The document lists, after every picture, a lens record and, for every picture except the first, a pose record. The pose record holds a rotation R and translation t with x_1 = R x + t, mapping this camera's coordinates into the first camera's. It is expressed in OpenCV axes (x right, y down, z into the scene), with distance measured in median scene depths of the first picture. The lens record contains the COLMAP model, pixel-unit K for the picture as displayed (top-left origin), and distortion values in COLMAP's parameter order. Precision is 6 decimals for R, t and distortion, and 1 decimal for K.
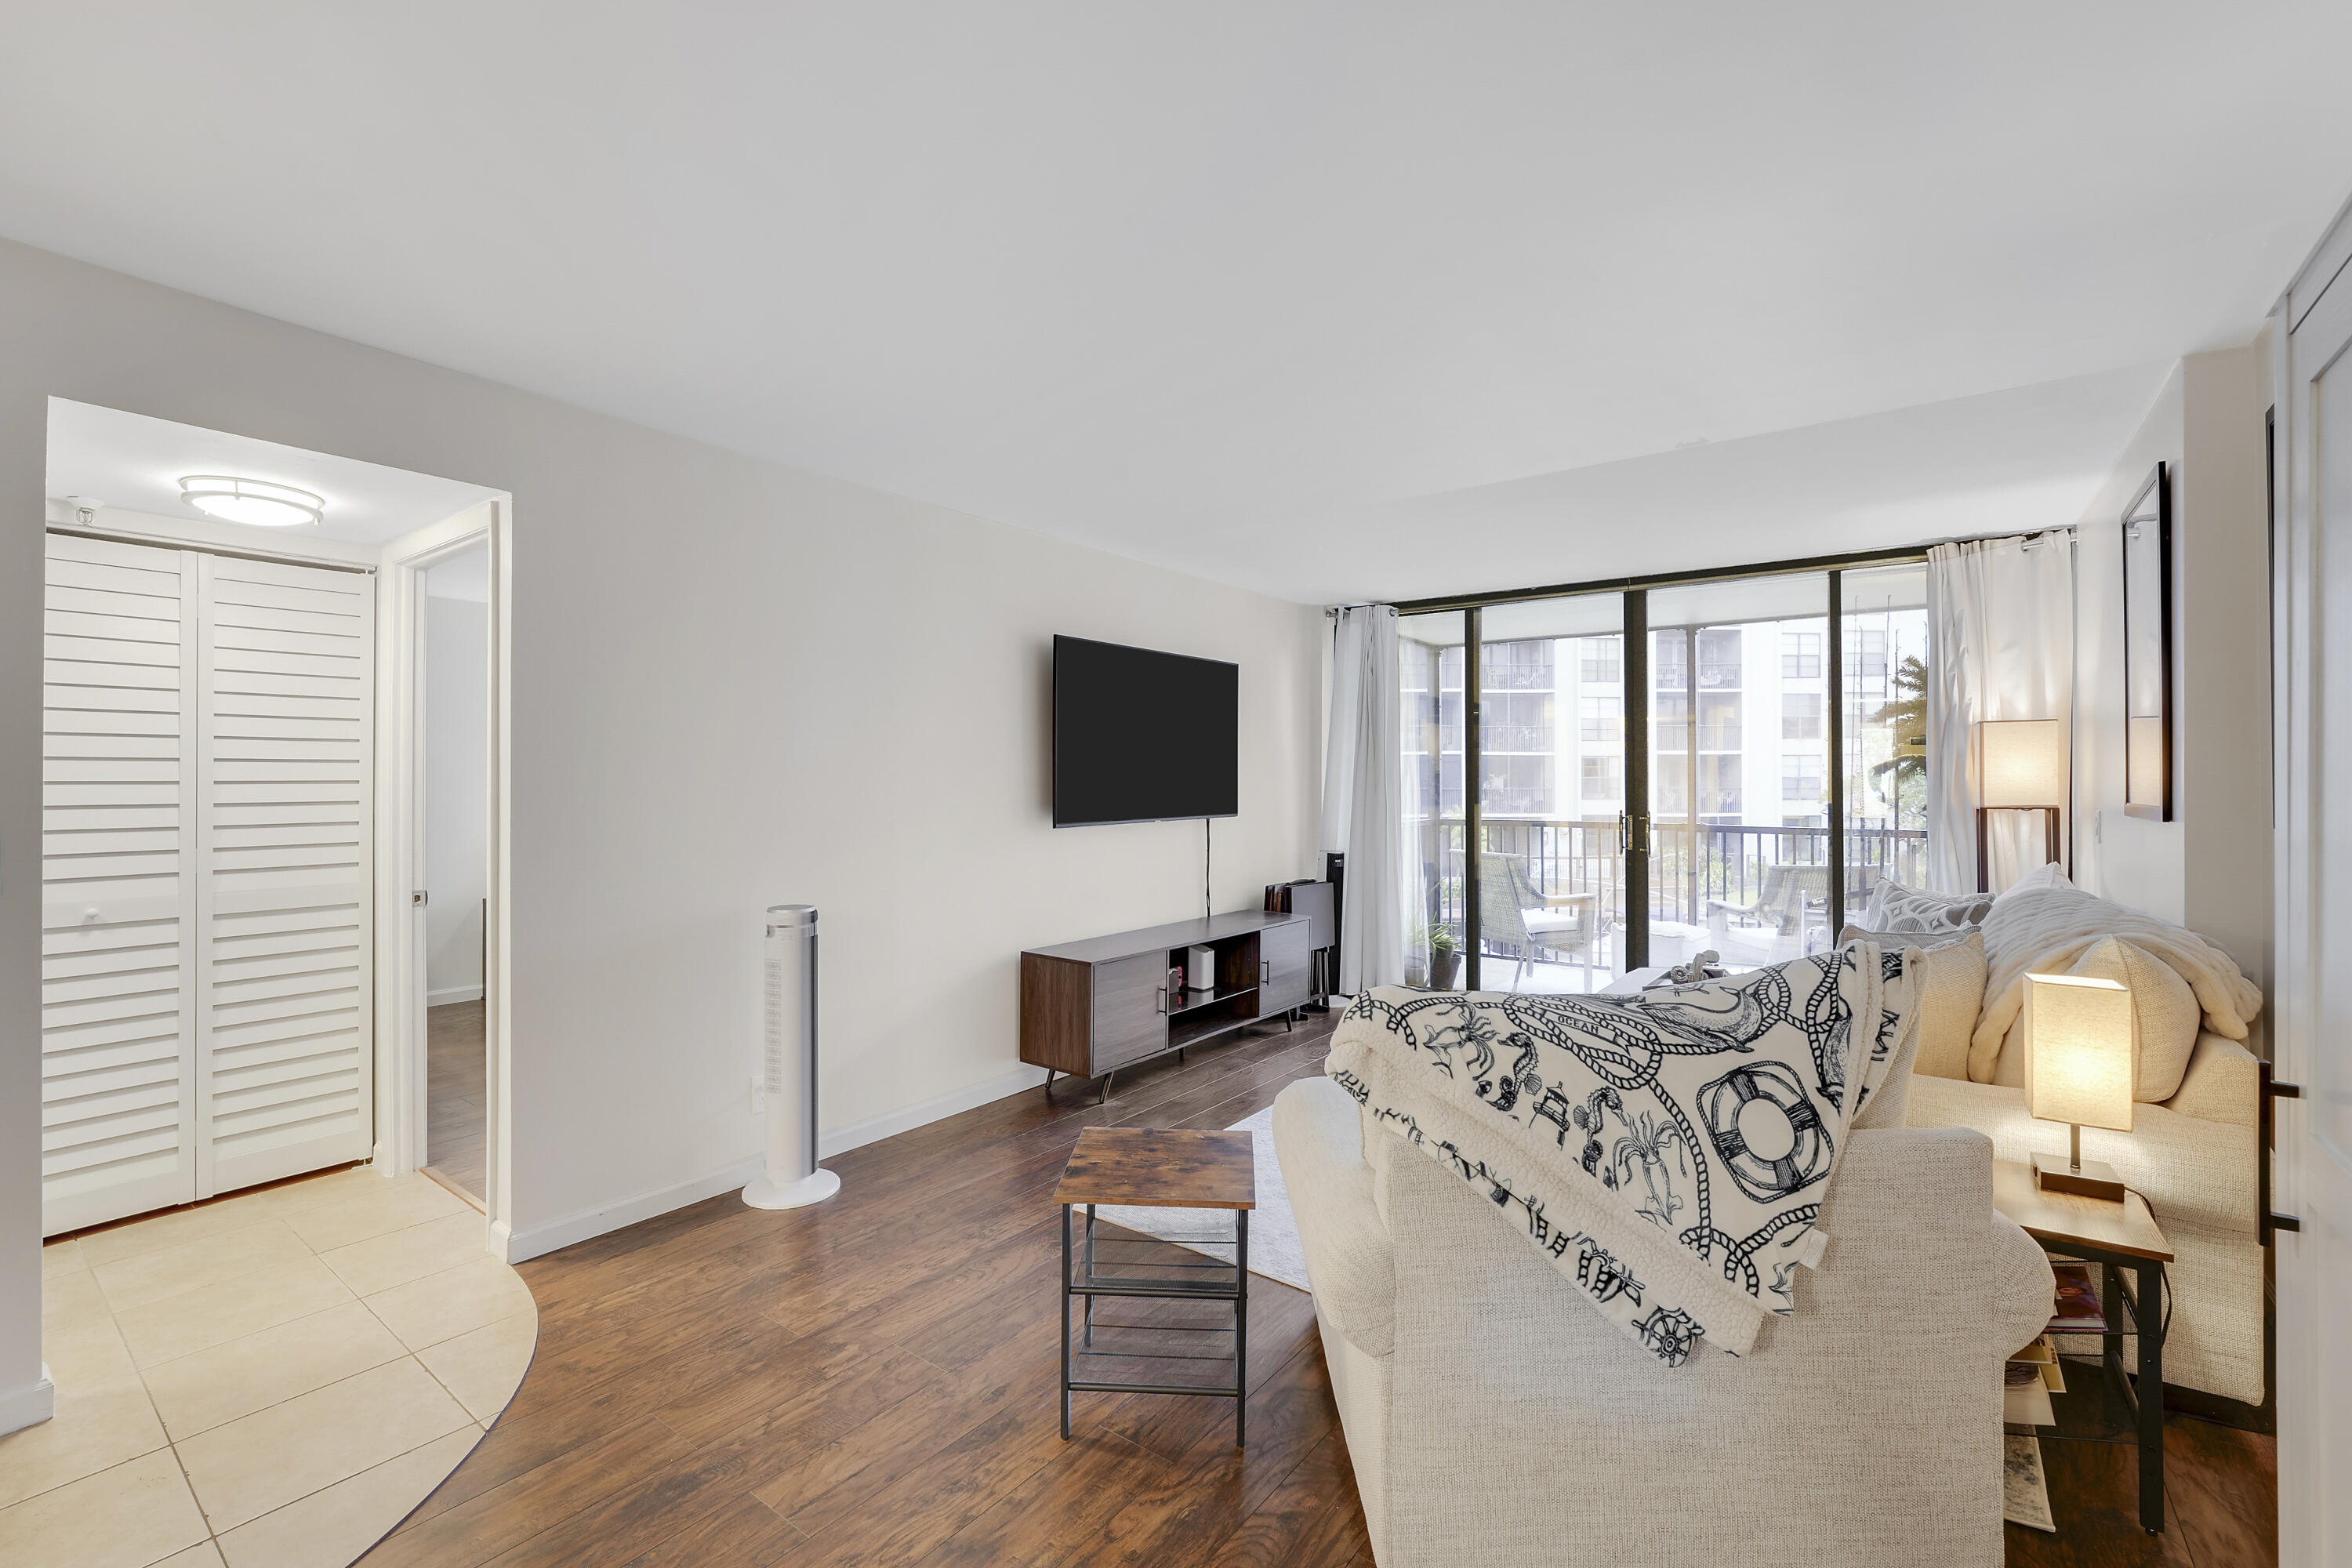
lens RADIAL K [[1005.3, 0, 1176.0], [0, 1005.3, 784.0], [0, 0, 1]] dist [-0.024920, -0.000196]
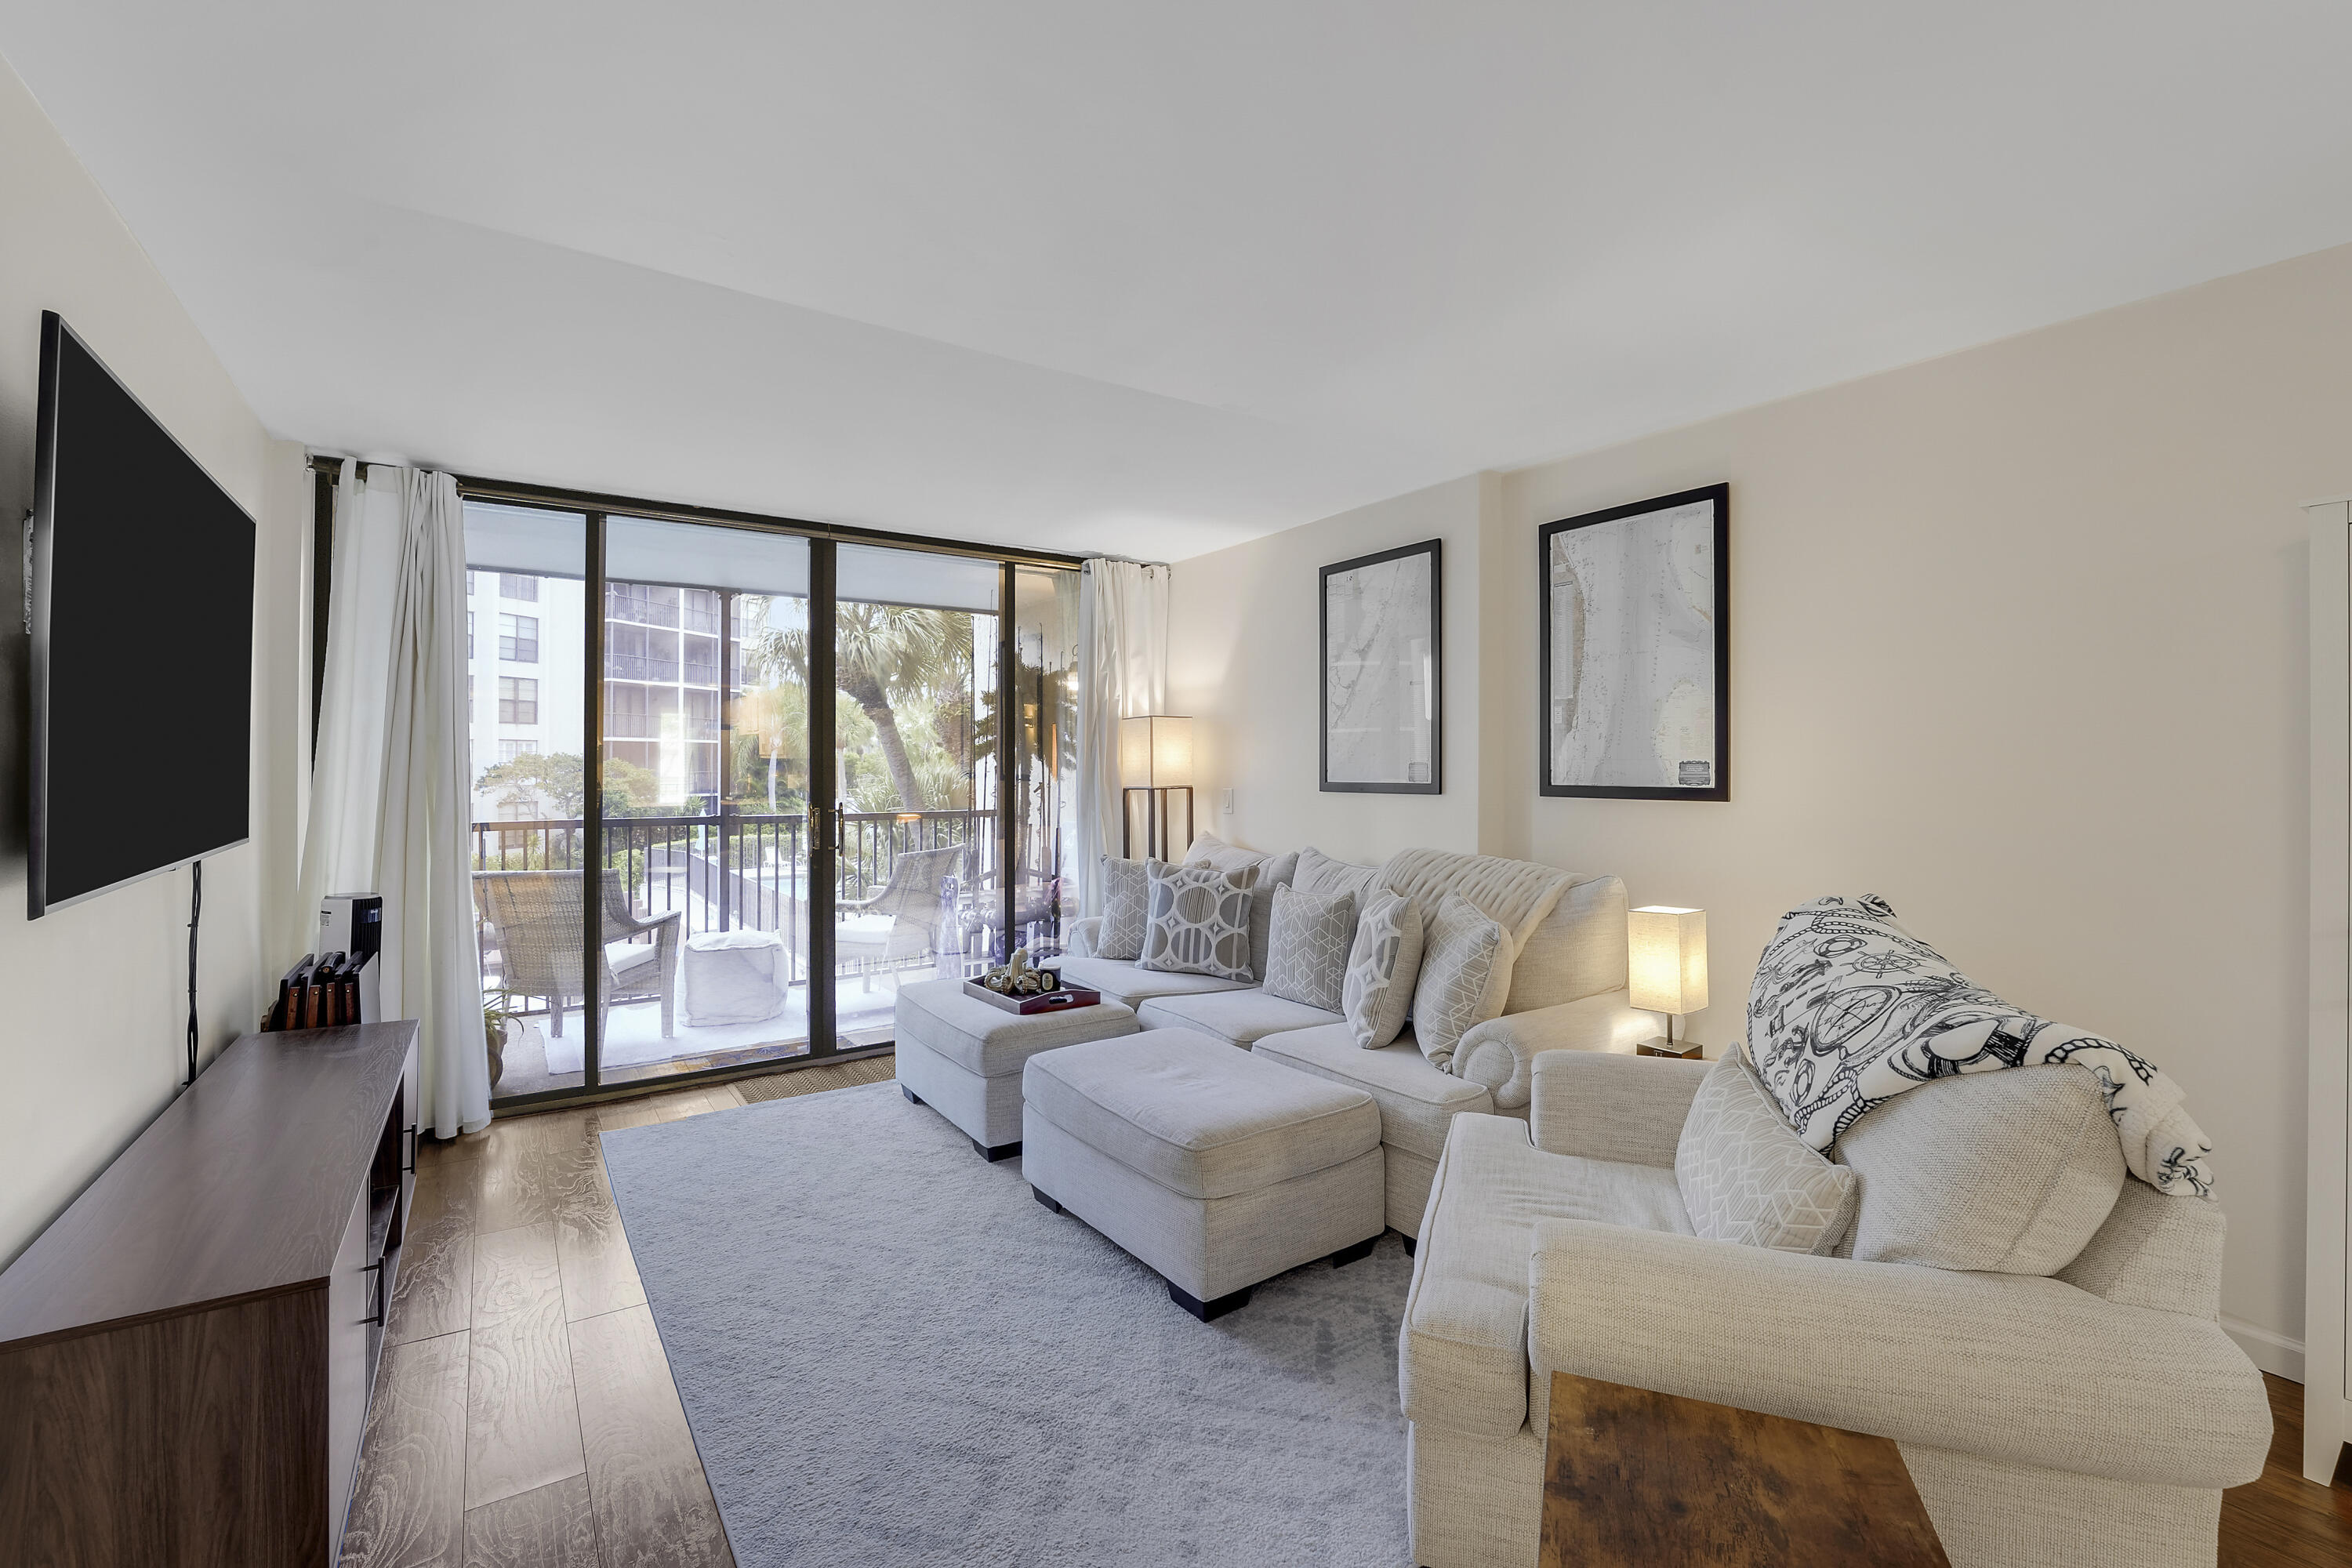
lens RADIAL K [[1003.7, 0, 1169.0], [0, 1003.7, 751.7], [0, 0, 1]] dist [-0.026115, 0.000664]
pose [[0.326129, 0.012293, 0.945245, -0.292060], [0.005497, 0.999874, -0.014900, -0.001801], [-0.945309, 0.010055, 0.326020, 0.549942]]
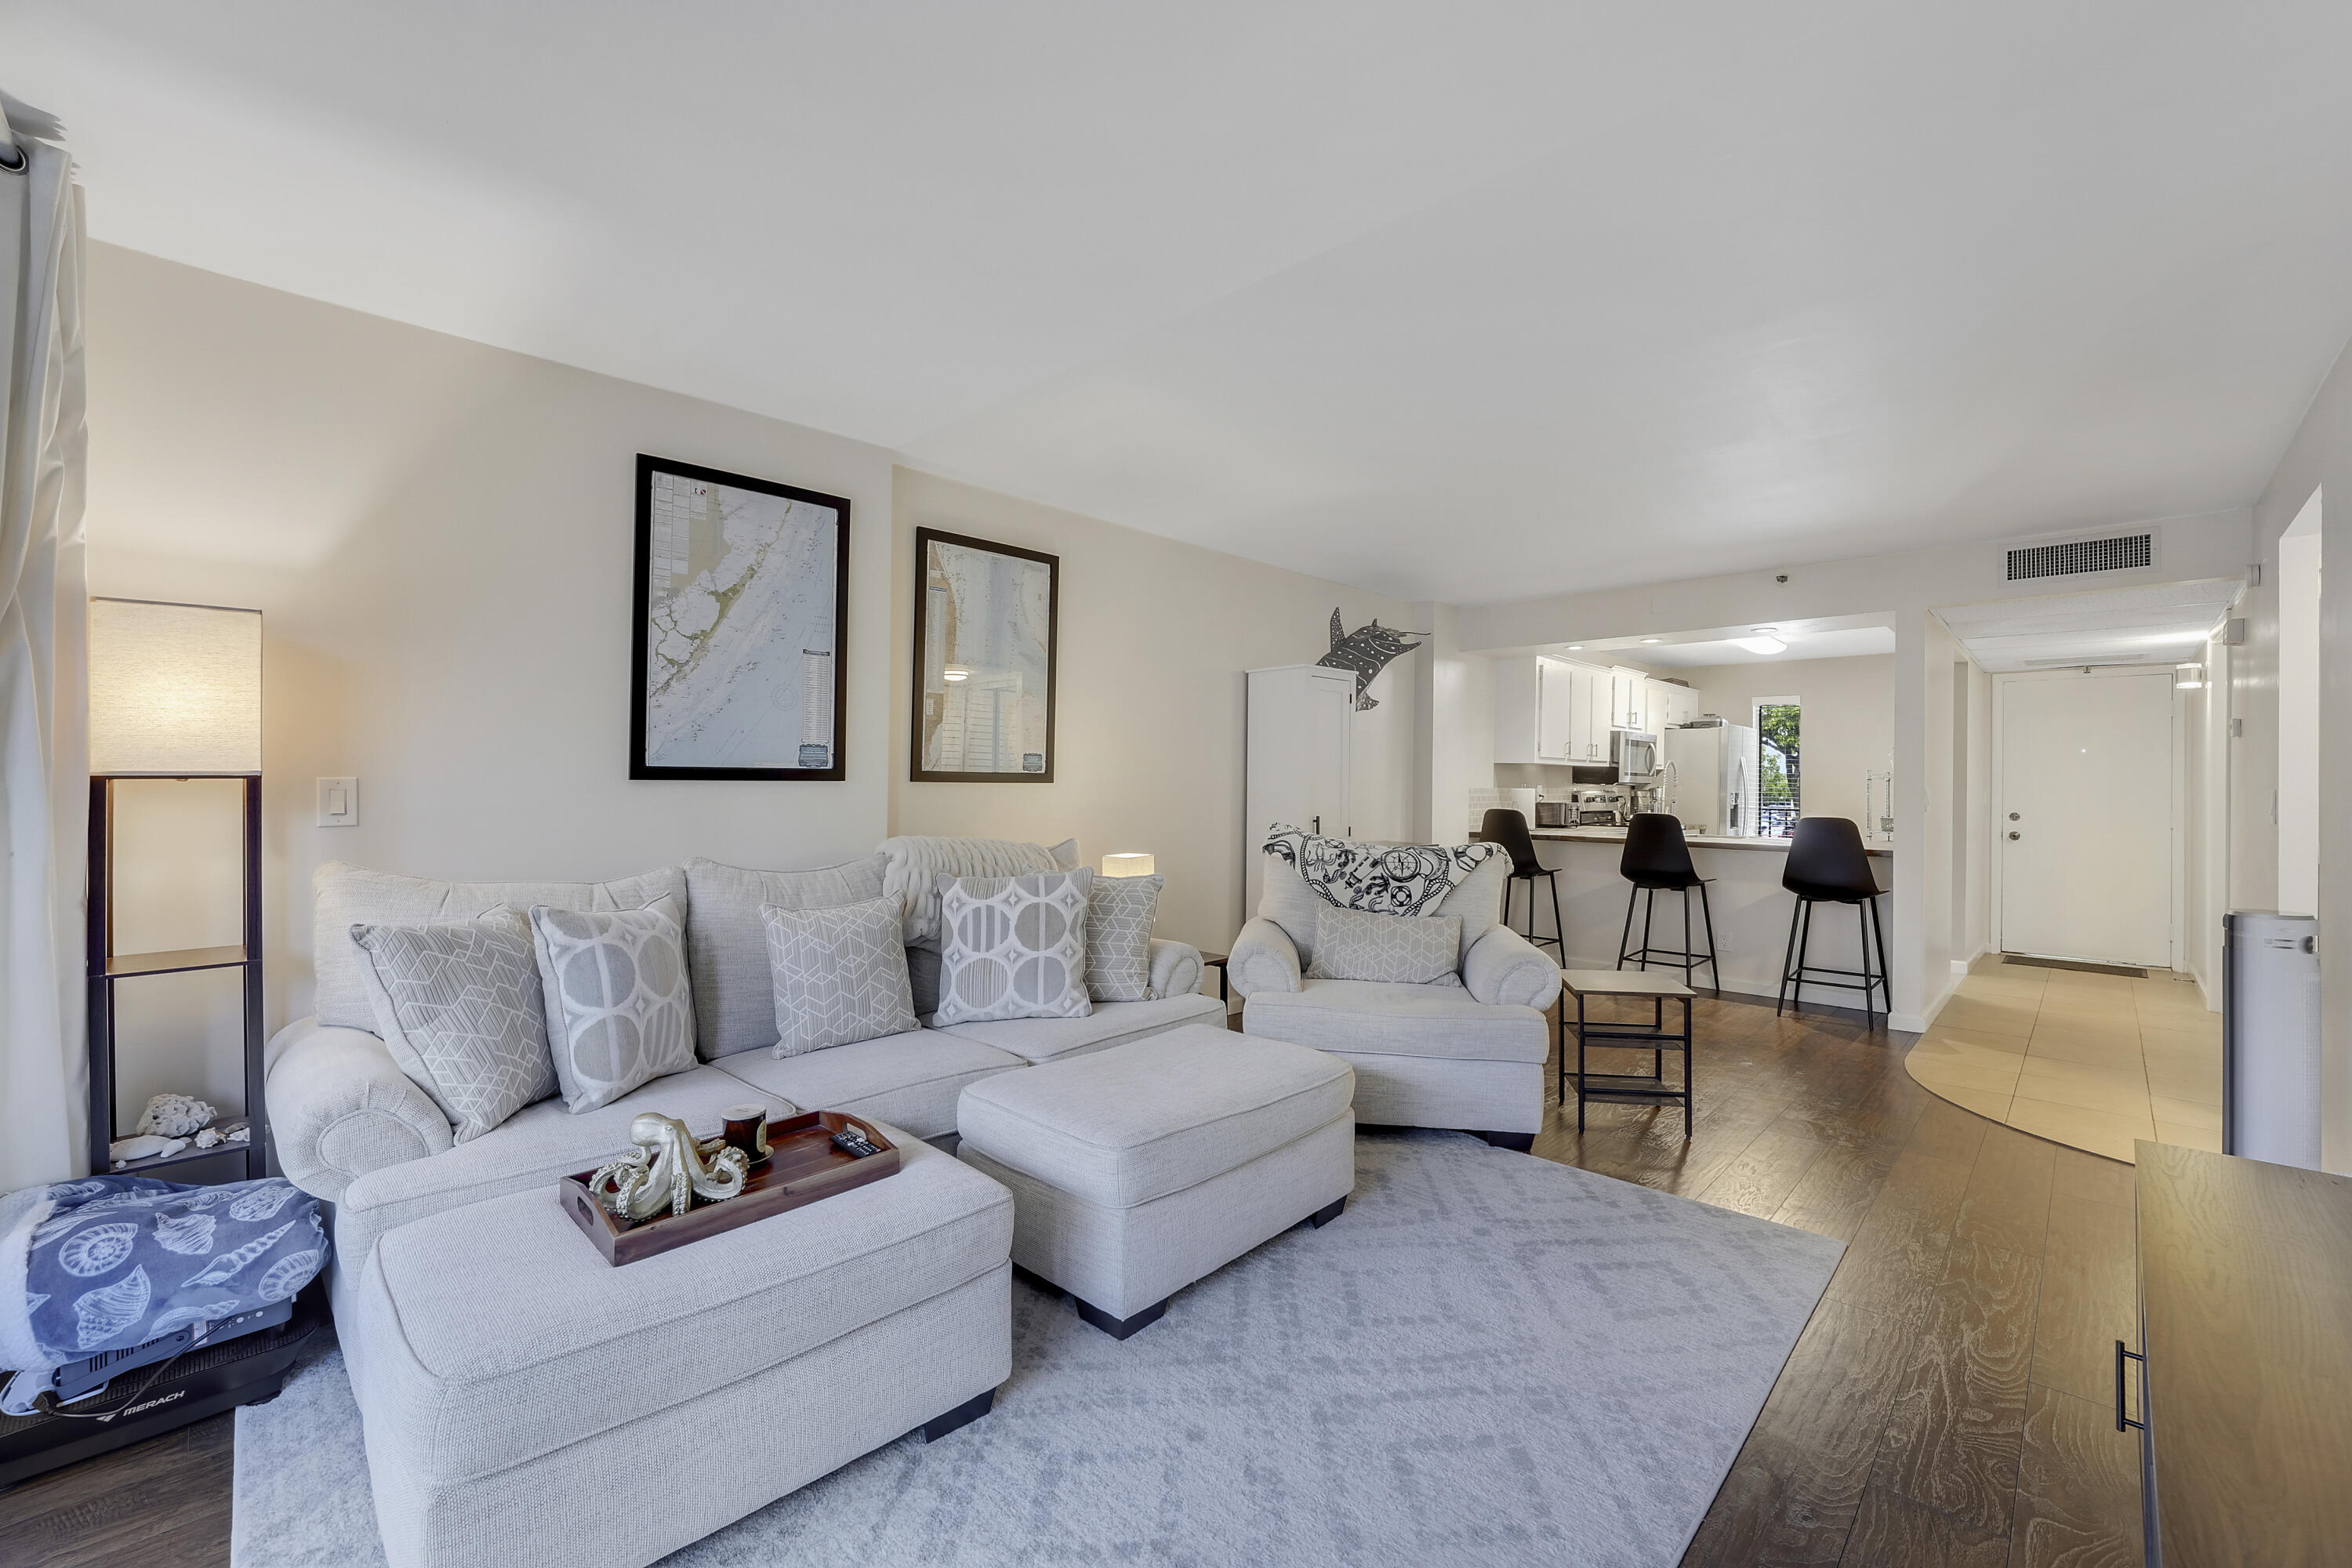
lens RADIAL K [[951.0, 0, 1176.0], [0, 951.0, 784.0], [0, 0, 1]] dist [-0.028306, 0.000216]
pose [[-0.990570, -0.005519, 0.136899, 0.253080], [-0.005193, 0.999983, 0.002743, 0.023034], [-0.136912, 0.002006, -0.990581, 1.327892]]
